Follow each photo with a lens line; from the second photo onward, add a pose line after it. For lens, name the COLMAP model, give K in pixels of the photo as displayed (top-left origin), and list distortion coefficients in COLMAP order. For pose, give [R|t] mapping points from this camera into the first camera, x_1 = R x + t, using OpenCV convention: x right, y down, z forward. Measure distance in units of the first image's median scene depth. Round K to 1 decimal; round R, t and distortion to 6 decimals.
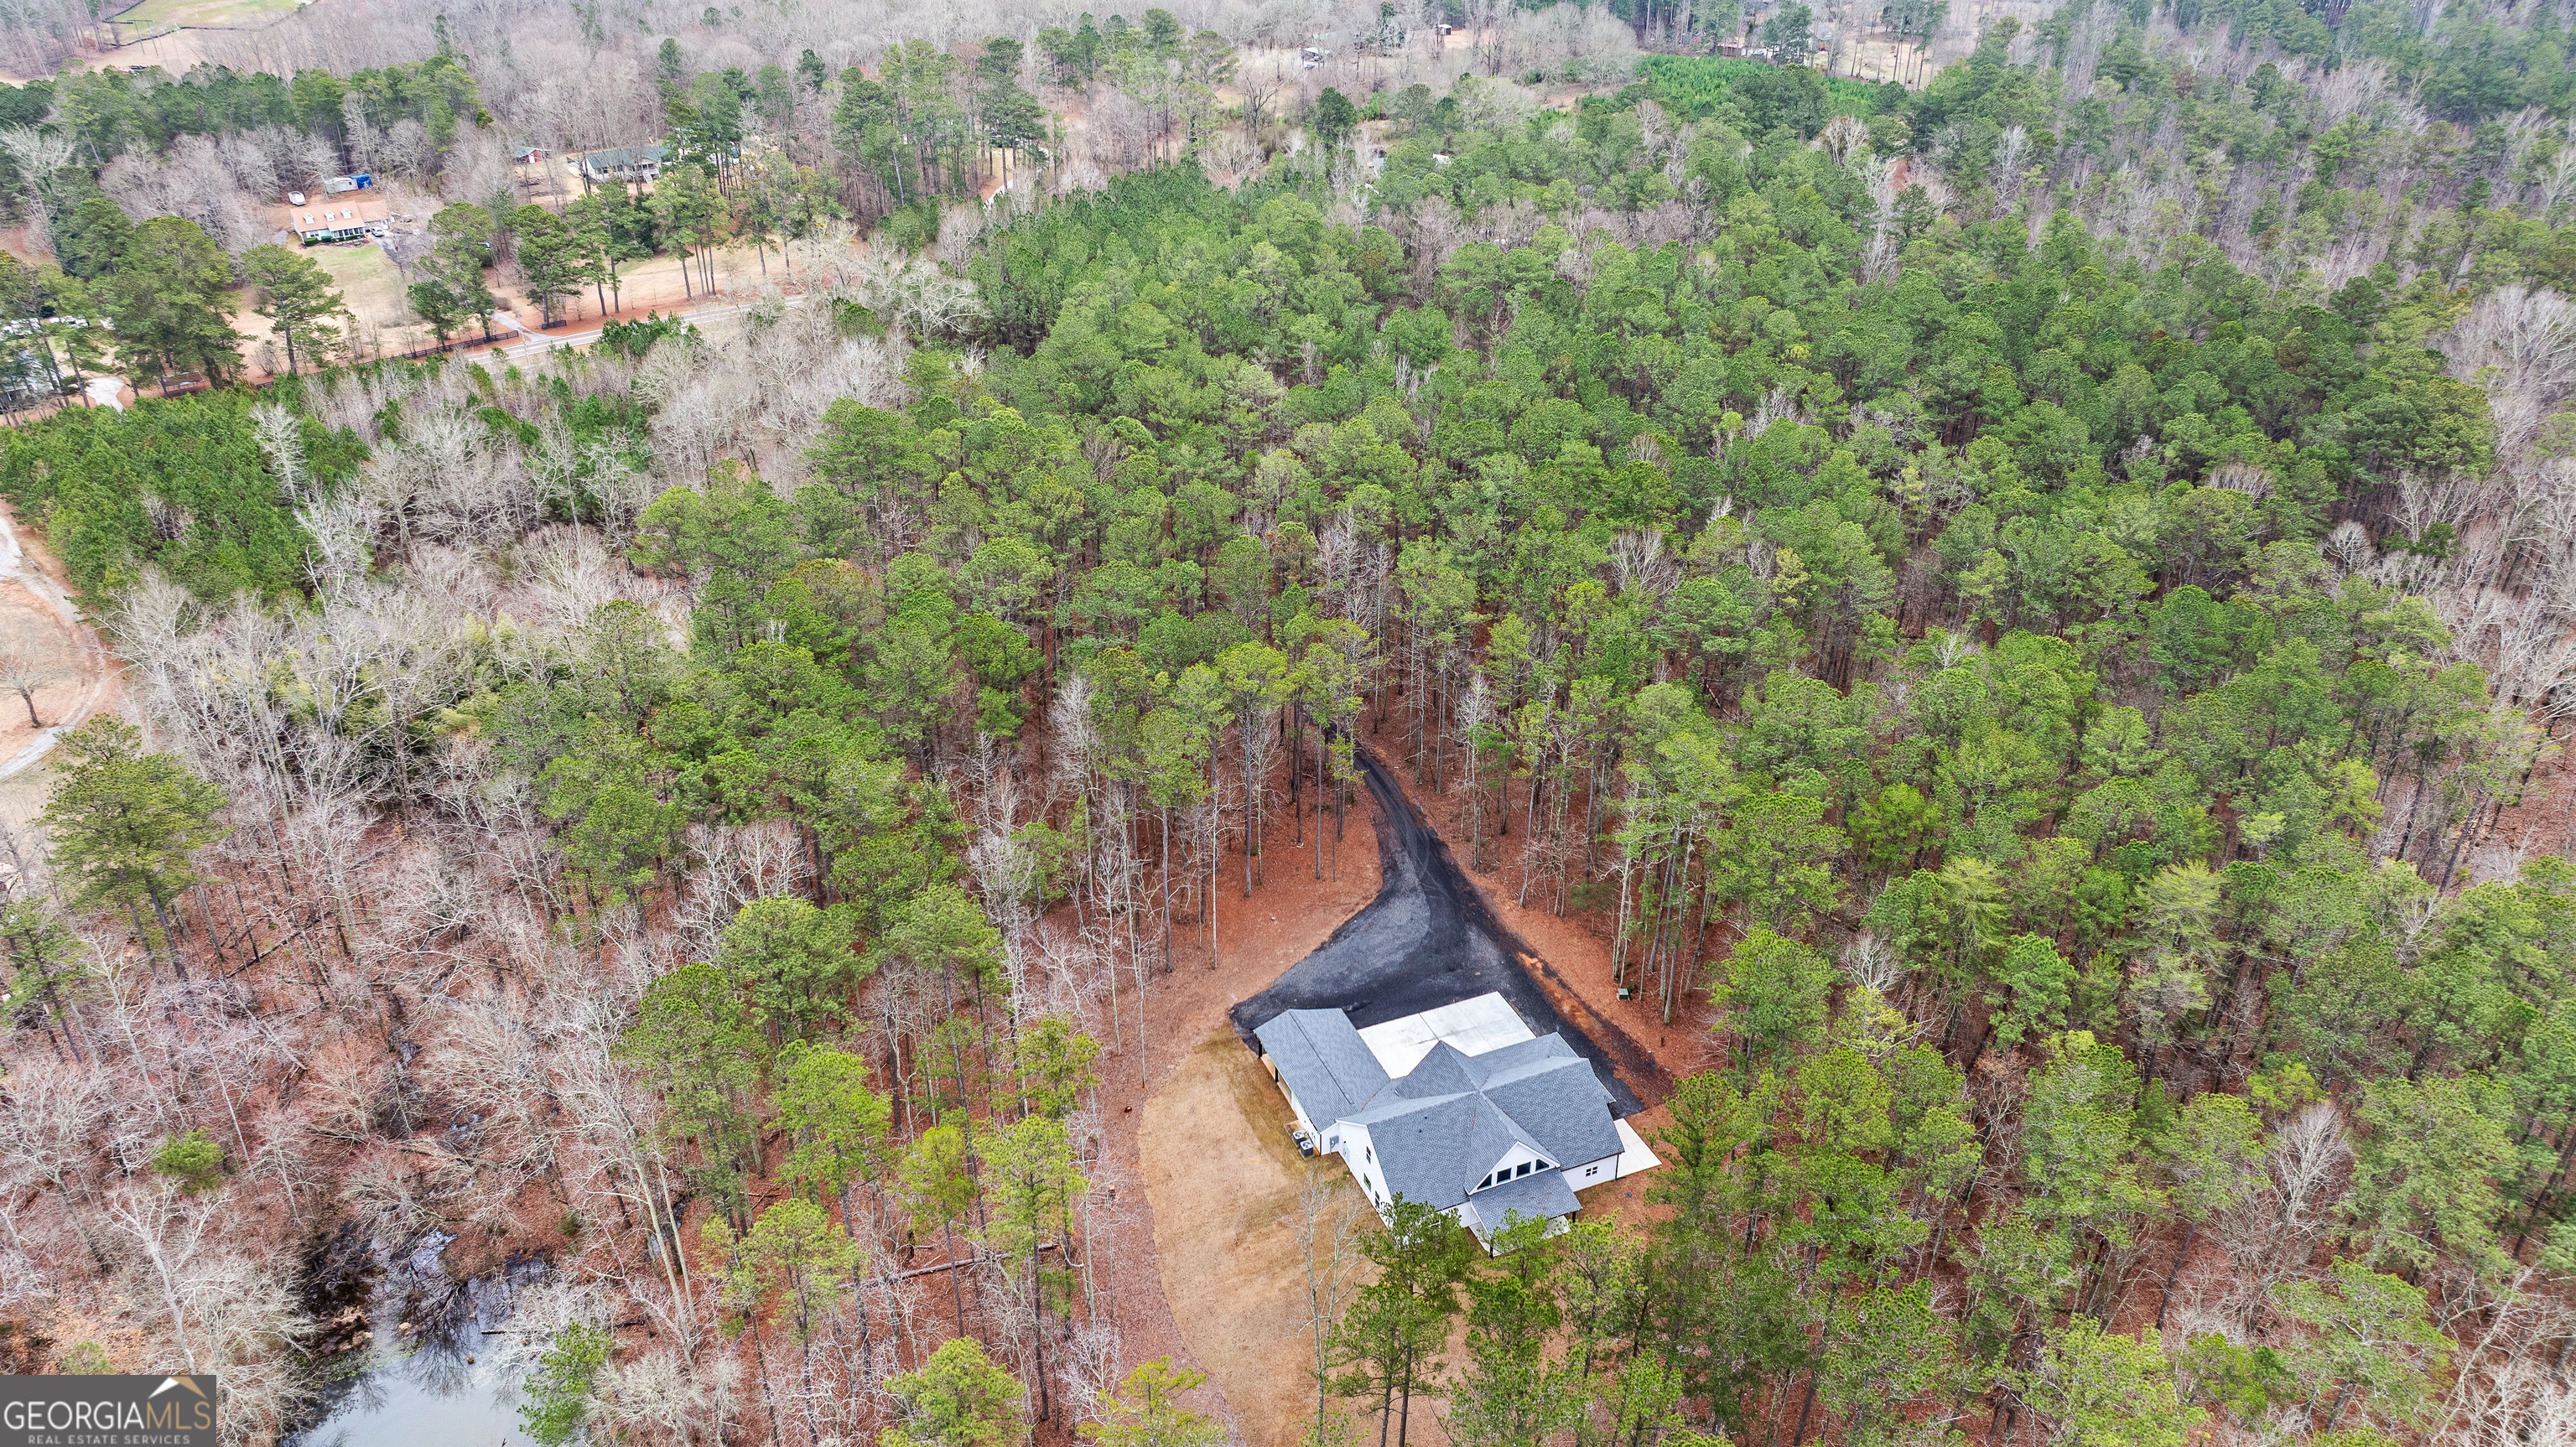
lens RADIAL K [[1830.3, 0, 1288.0], [0, 1830.3, 723.5], [0, 0, 1]] dist [-0.009739, -0.000148]
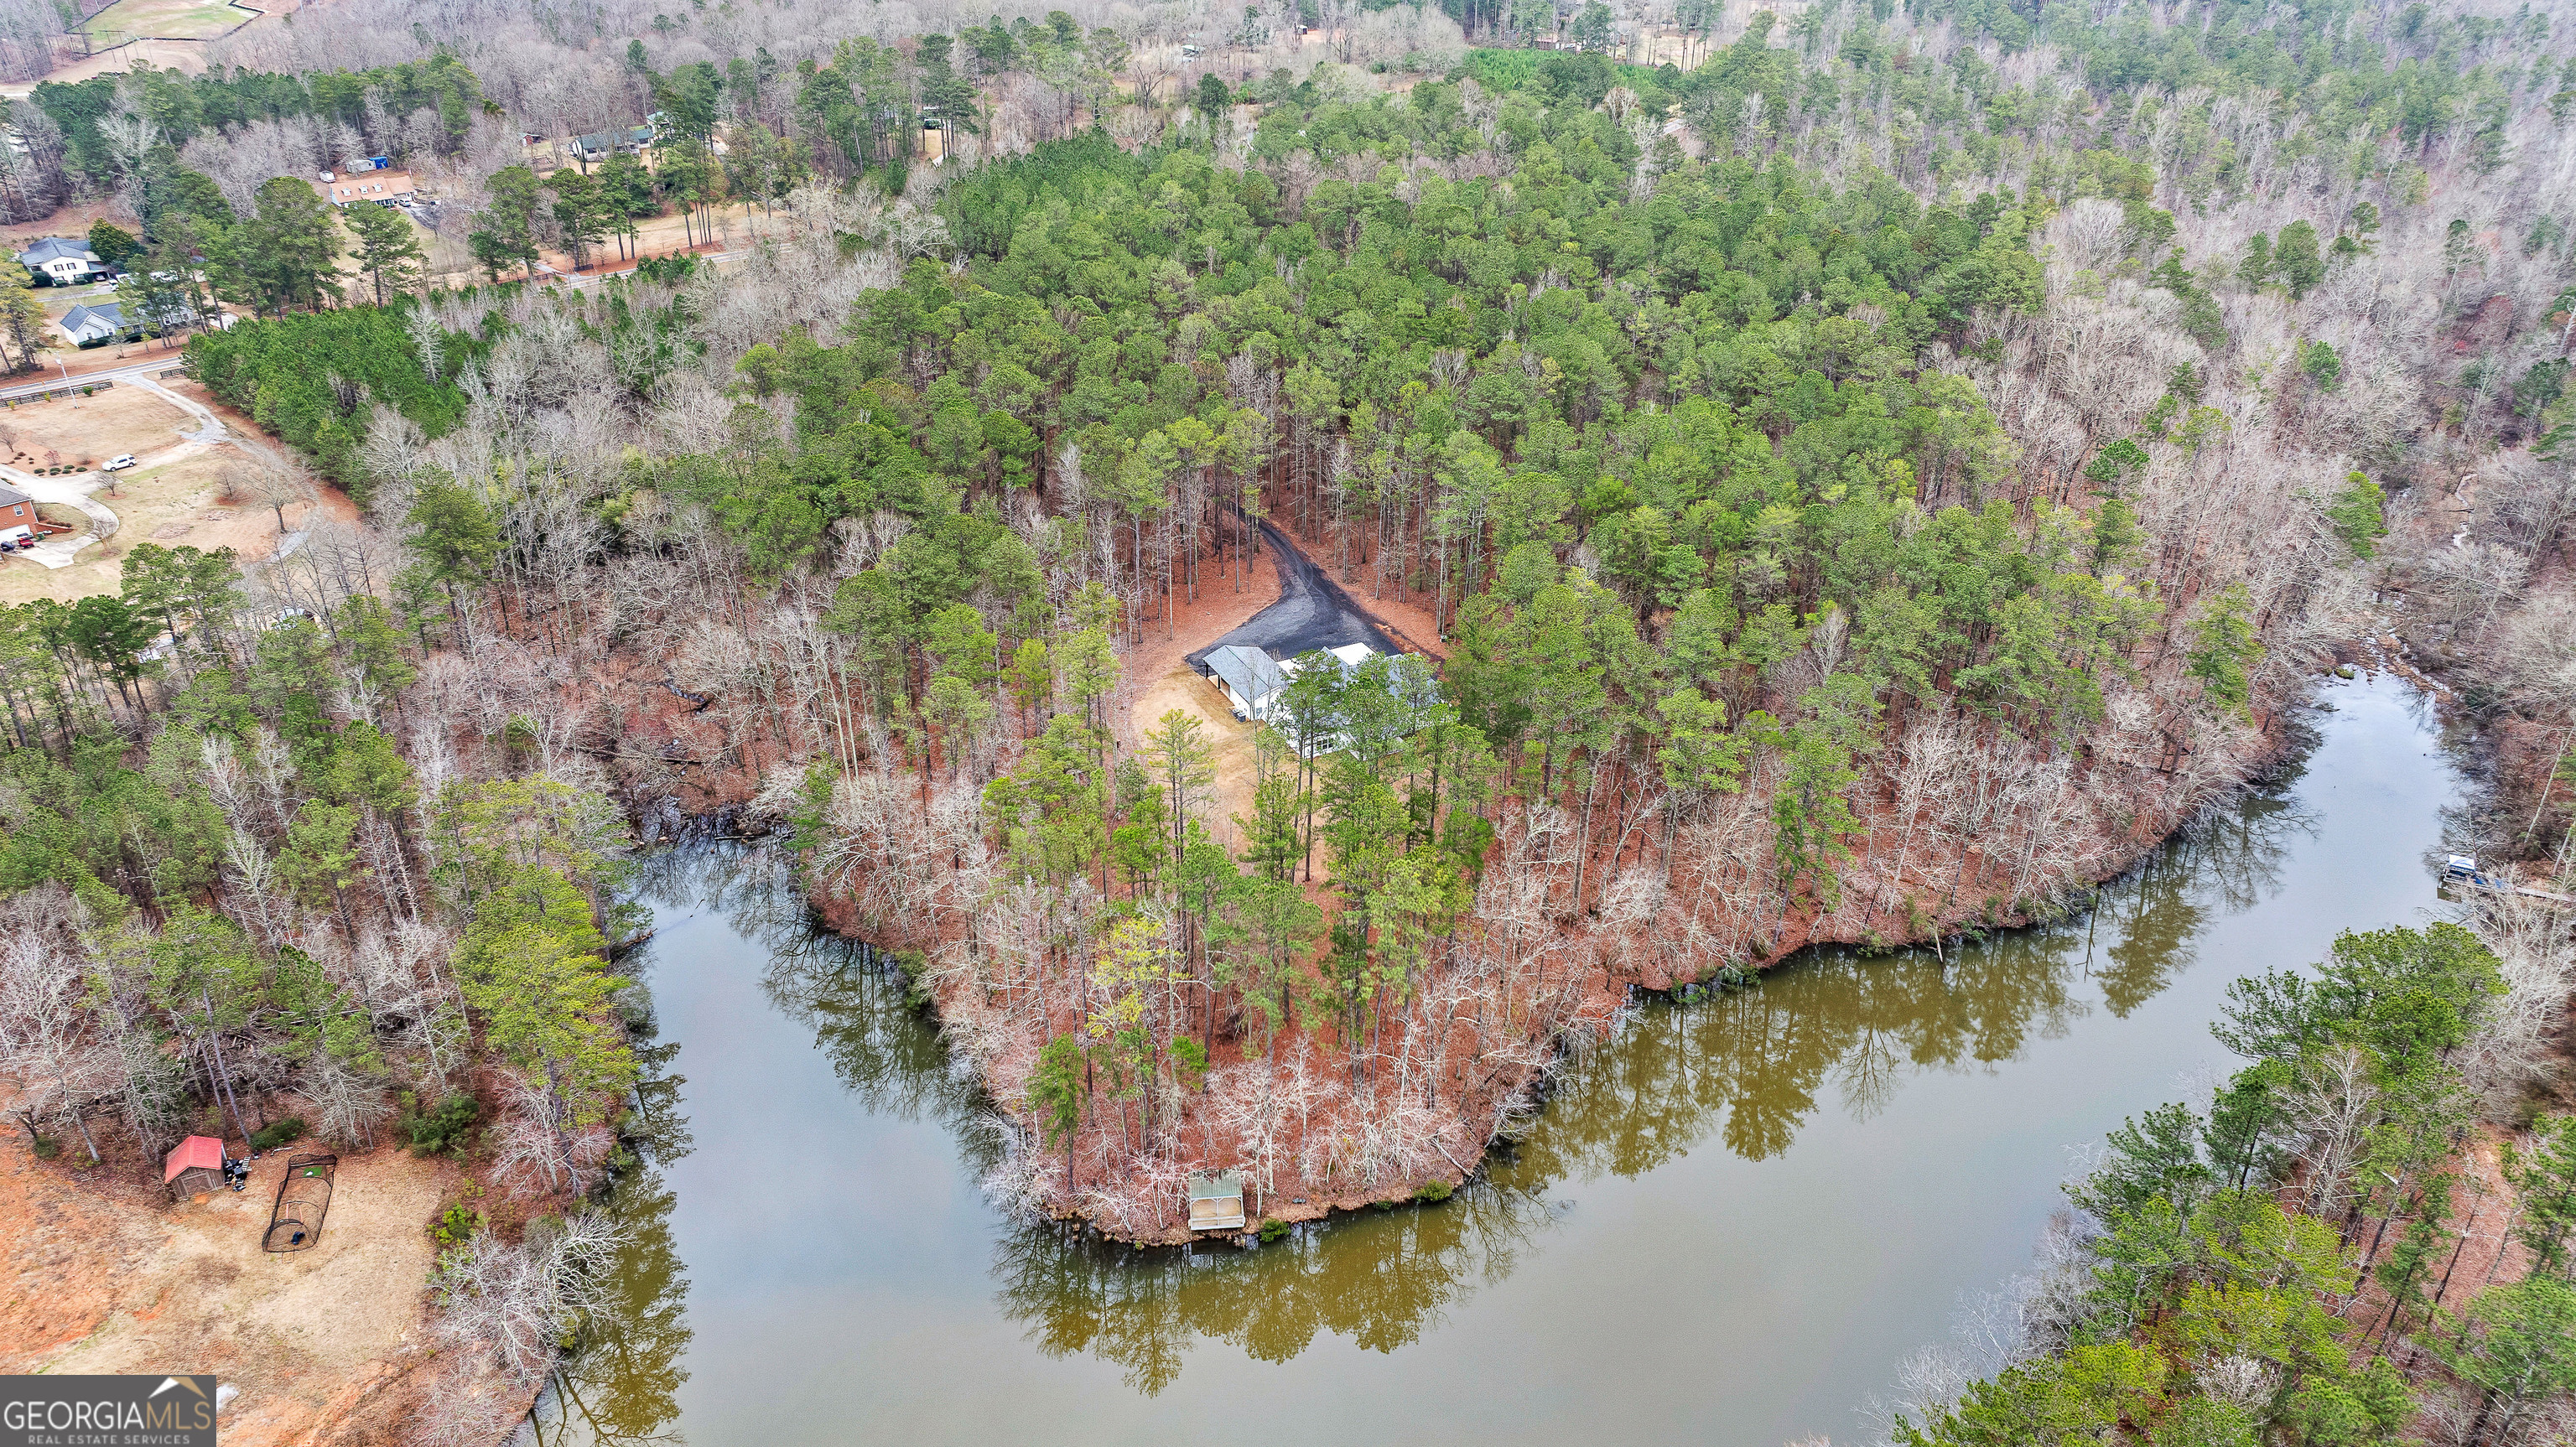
lens RADIAL K [[1830.3, 0, 1288.0], [0, 1830.3, 723.5], [0, 0, 1]] dist [-0.009739, -0.000148]
pose [[0.997219, -0.033540, 0.066560, -0.029048], [0.034081, 0.999394, -0.007021, 0.134136], [-0.066284, 0.009270, 0.997758, -0.298463]]
